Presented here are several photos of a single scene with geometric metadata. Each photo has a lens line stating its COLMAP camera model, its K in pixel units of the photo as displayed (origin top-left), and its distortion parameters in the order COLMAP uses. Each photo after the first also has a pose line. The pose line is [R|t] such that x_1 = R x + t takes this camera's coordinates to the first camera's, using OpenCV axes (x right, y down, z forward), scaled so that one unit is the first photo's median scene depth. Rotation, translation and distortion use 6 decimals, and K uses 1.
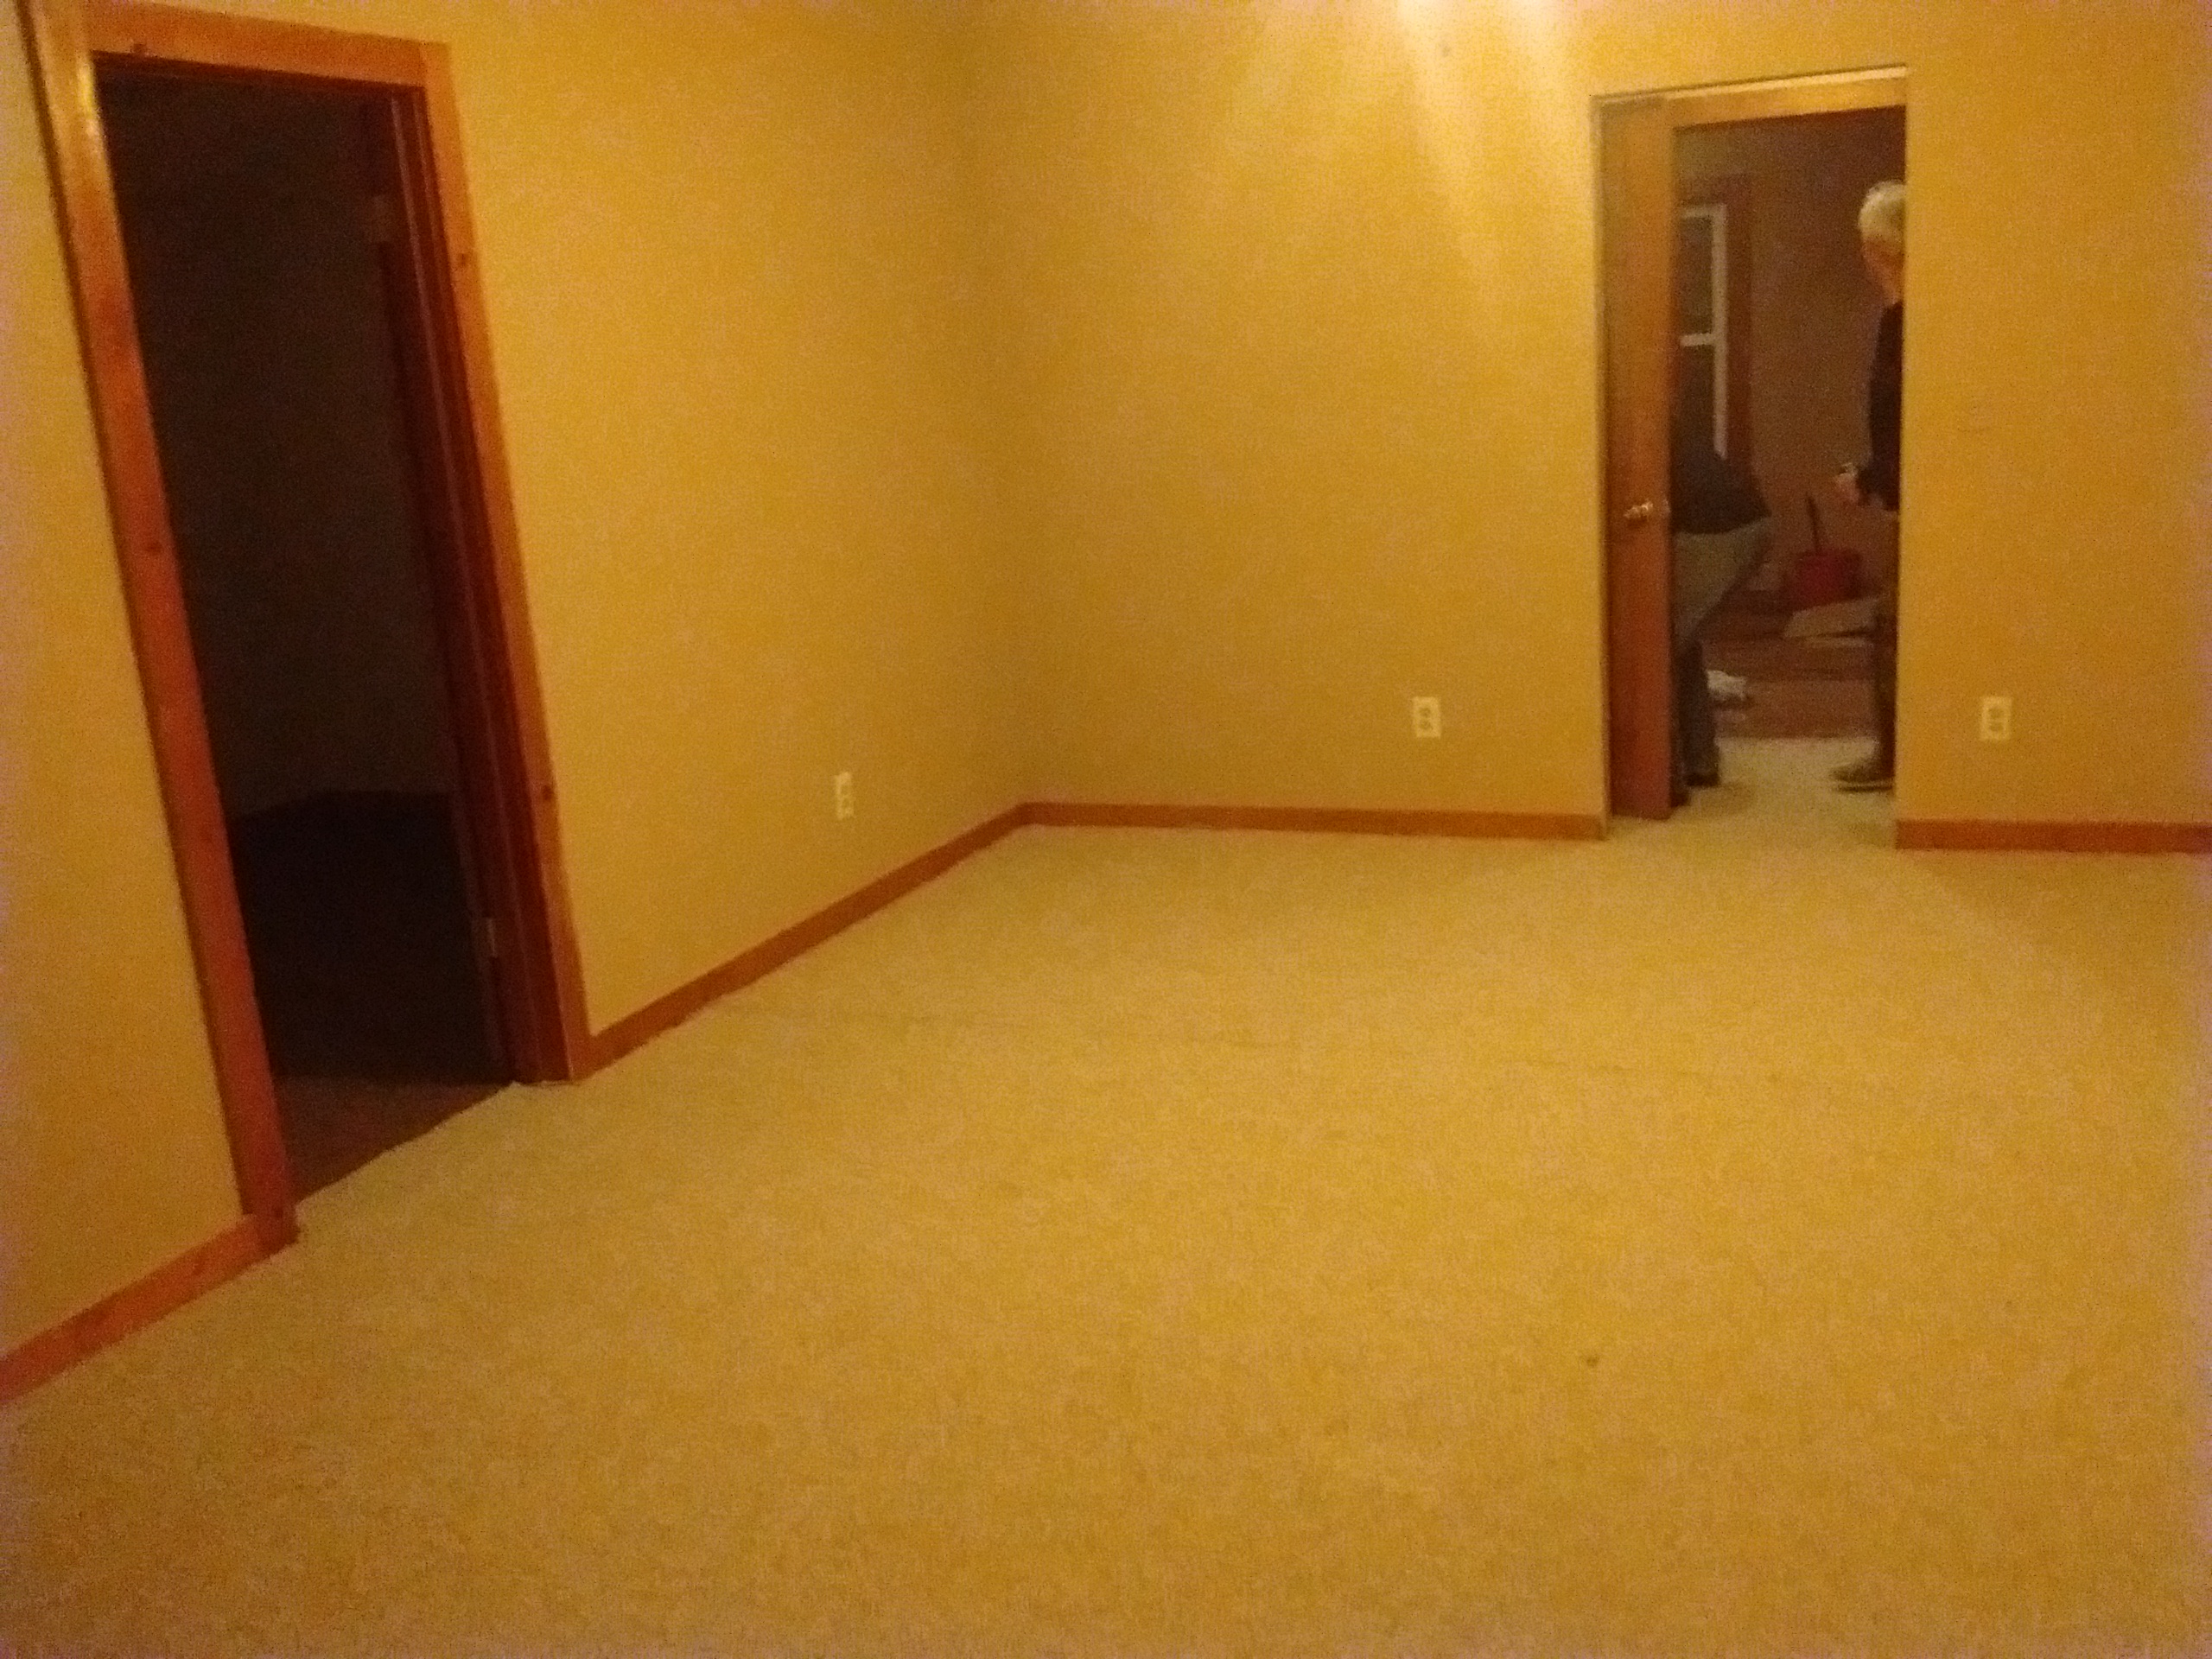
lens RADIAL K [[1948.1, 0, 1106.0], [0, 1948.1, 829.5], [0, 0, 1]] dist [-0.016873, -0.007096]
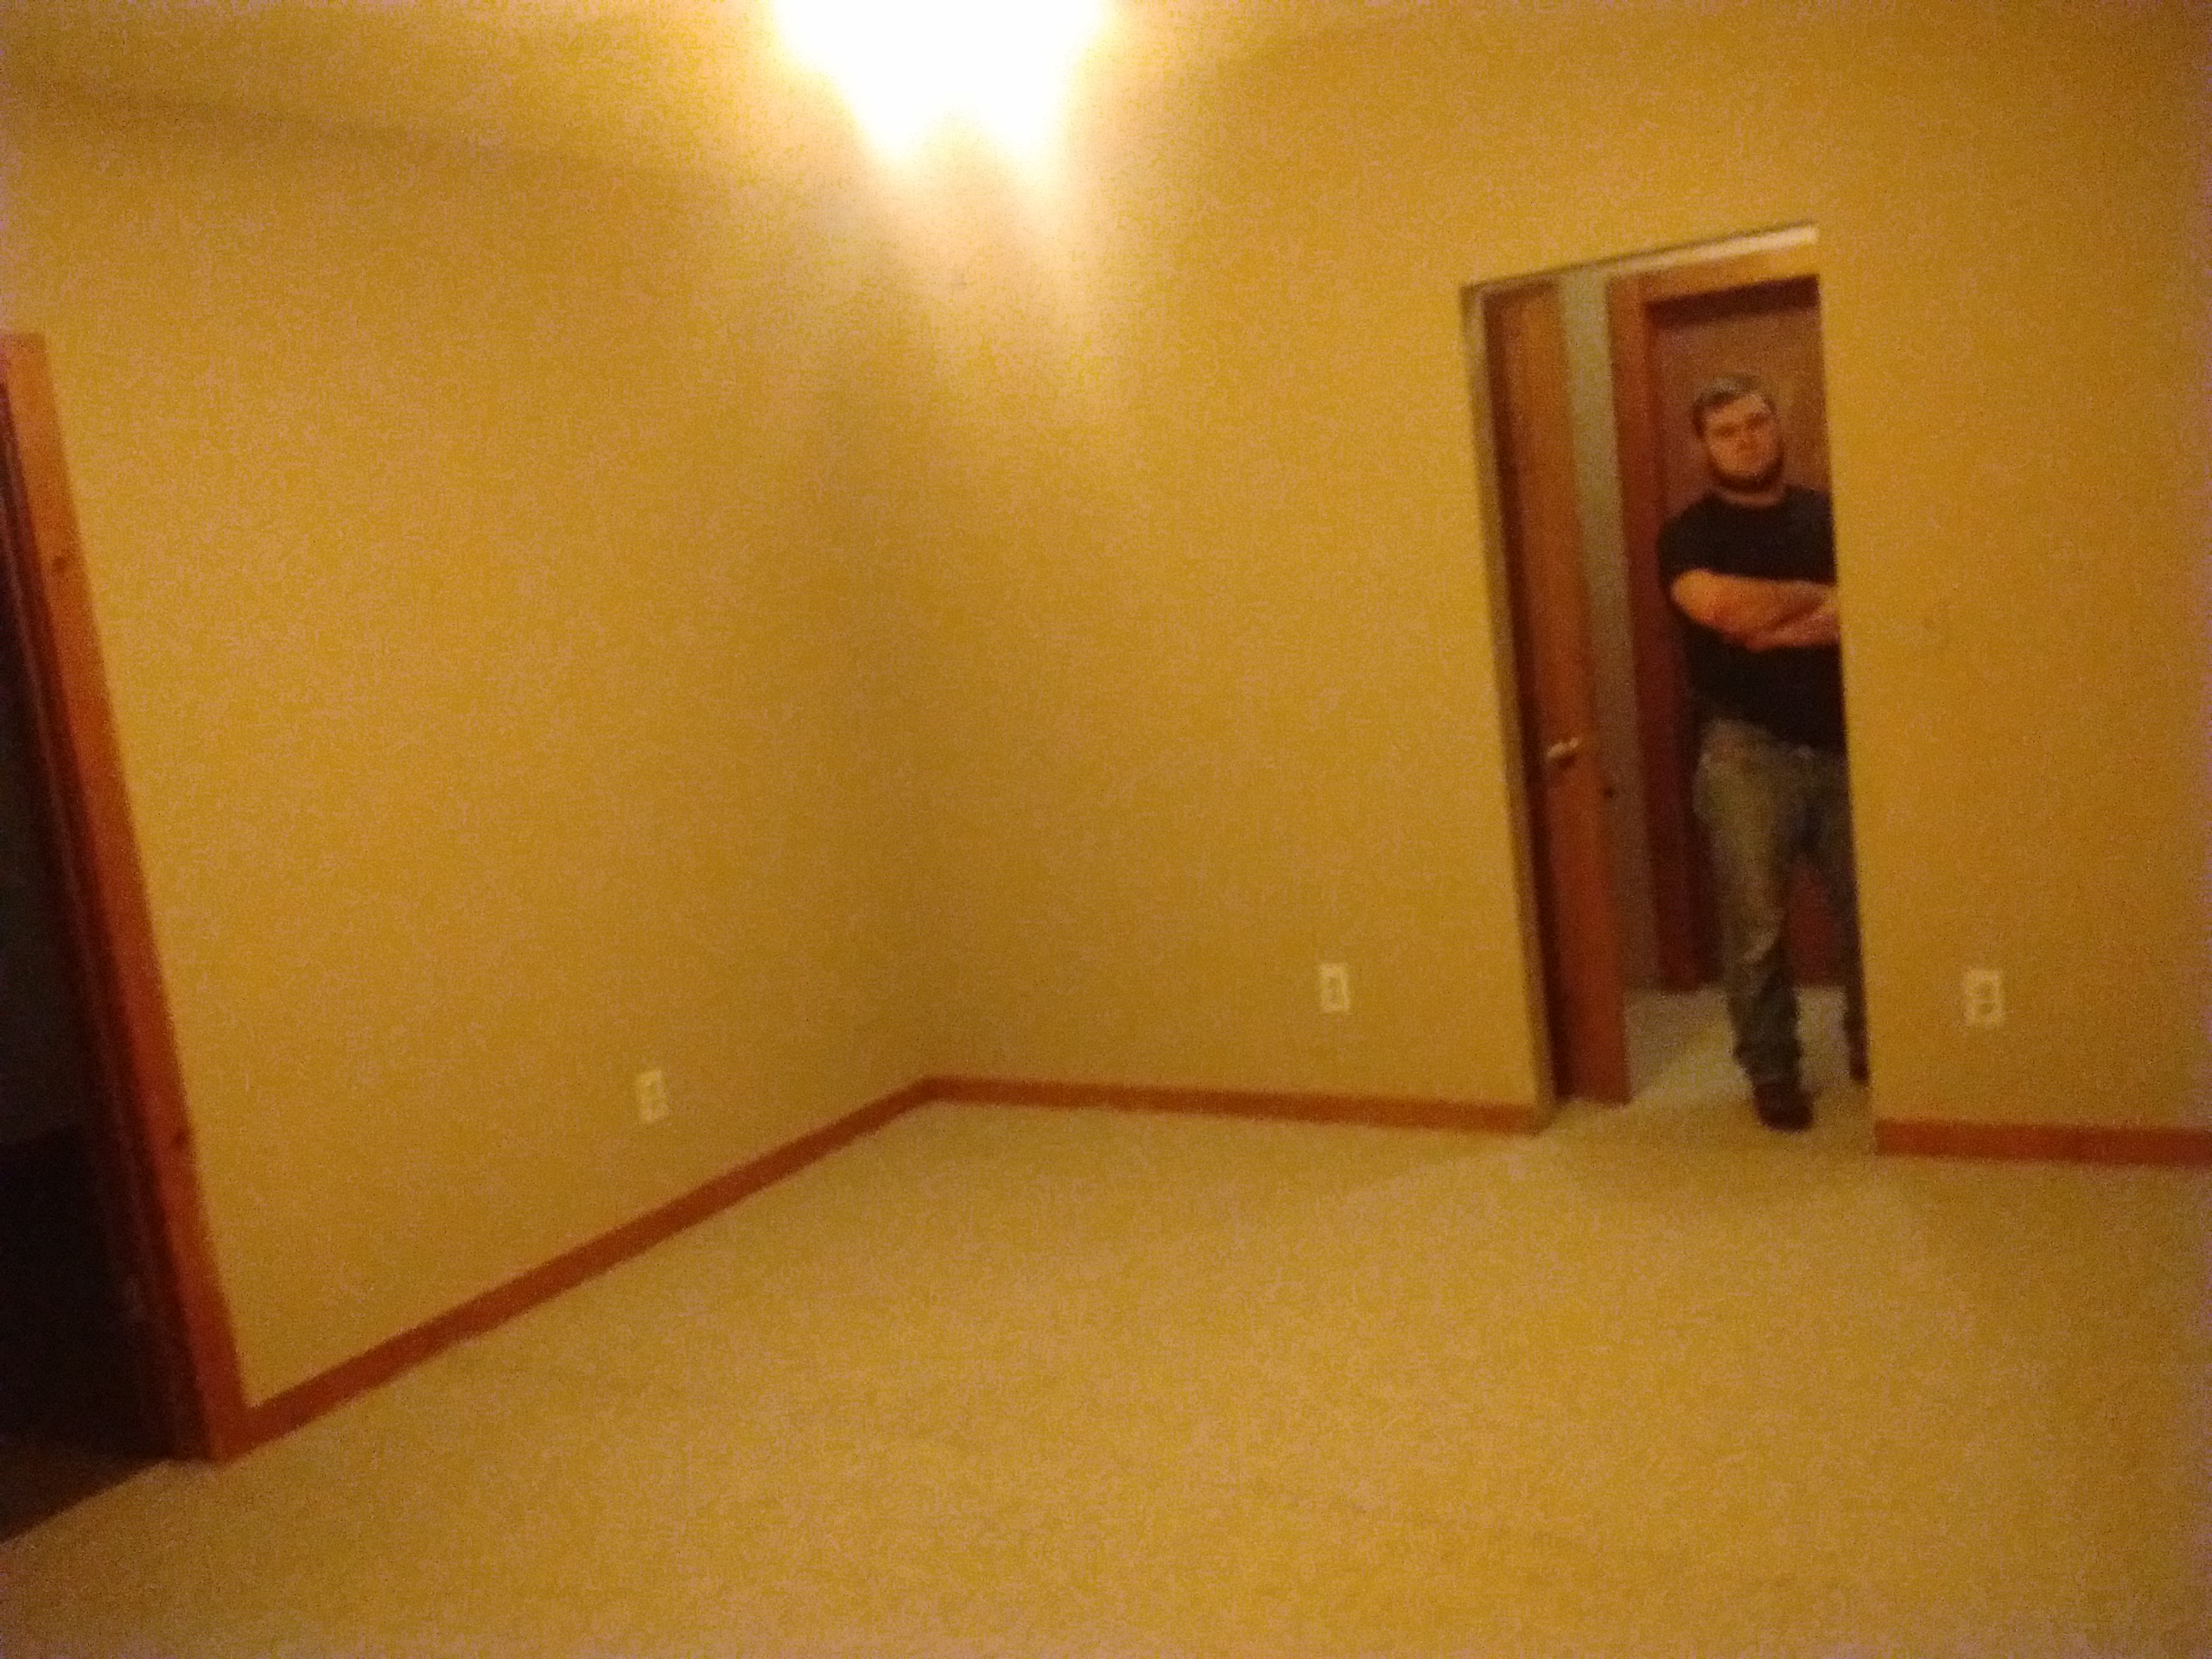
lens RADIAL K [[1948.1, 0, 1106.0], [0, 1948.1, 829.5], [0, 0, 1]] dist [-0.016873, -0.007096]
pose [[0.989045, -0.025274, -0.145435, 0.208755], [0.013855, 0.996779, -0.078997, -0.066587], [0.146963, 0.076116, 0.986209, 0.132832]]
